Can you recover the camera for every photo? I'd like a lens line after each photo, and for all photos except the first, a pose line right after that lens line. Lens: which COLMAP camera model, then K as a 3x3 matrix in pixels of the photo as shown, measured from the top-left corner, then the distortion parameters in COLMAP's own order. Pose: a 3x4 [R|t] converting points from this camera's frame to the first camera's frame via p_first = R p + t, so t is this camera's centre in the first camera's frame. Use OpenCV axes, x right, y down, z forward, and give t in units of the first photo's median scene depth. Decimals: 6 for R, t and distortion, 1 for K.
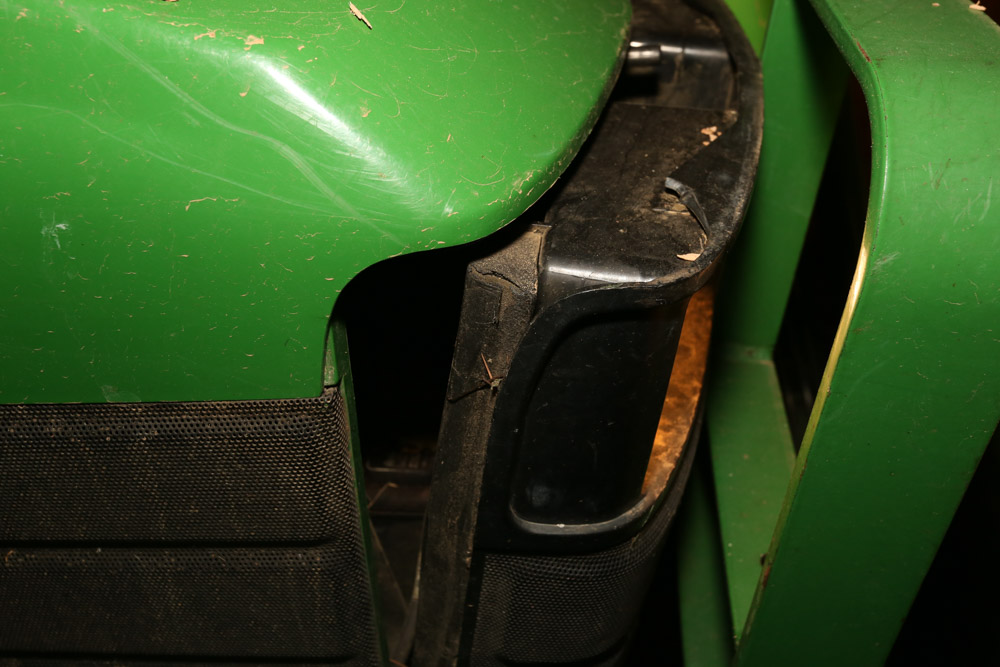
lens RADIAL K [[697.5, 0, 500.0], [0, 697.5, 333.5], [0, 0, 1]] dist [-0.002235, 0.003771]
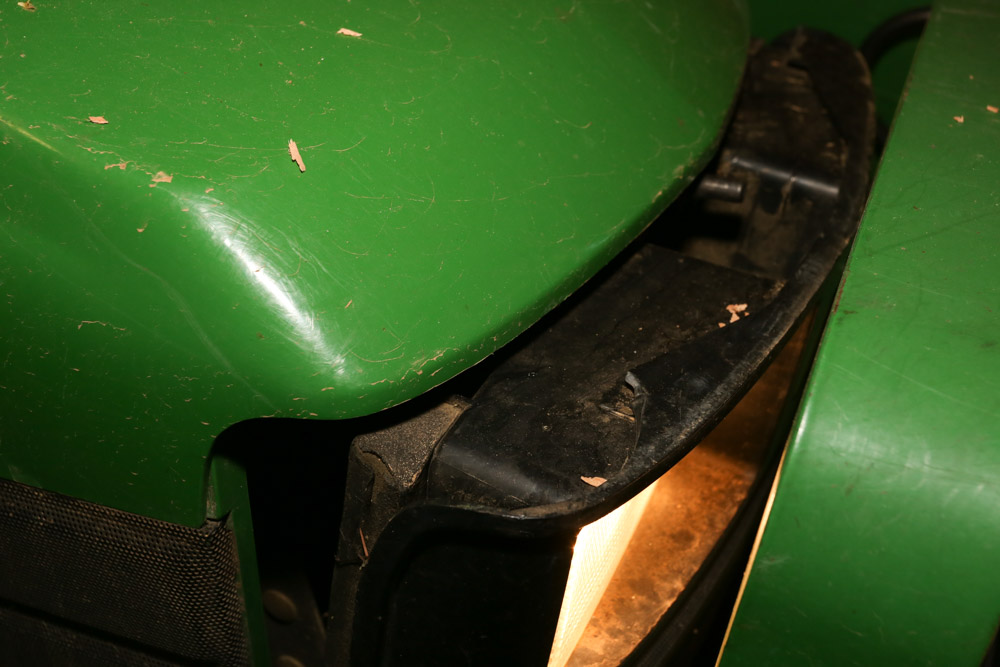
lens RADIAL K [[785.7, 0, 516.6], [0, 785.7, 382.0], [0, 0, 1]] dist [0.002837, 0.001667]
pose [[0.960929, 0.211450, -0.178617, 0.301856], [-0.211765, 0.977164, 0.017526, -0.211099], [0.178244, 0.020984, 0.983762, 0.010802]]
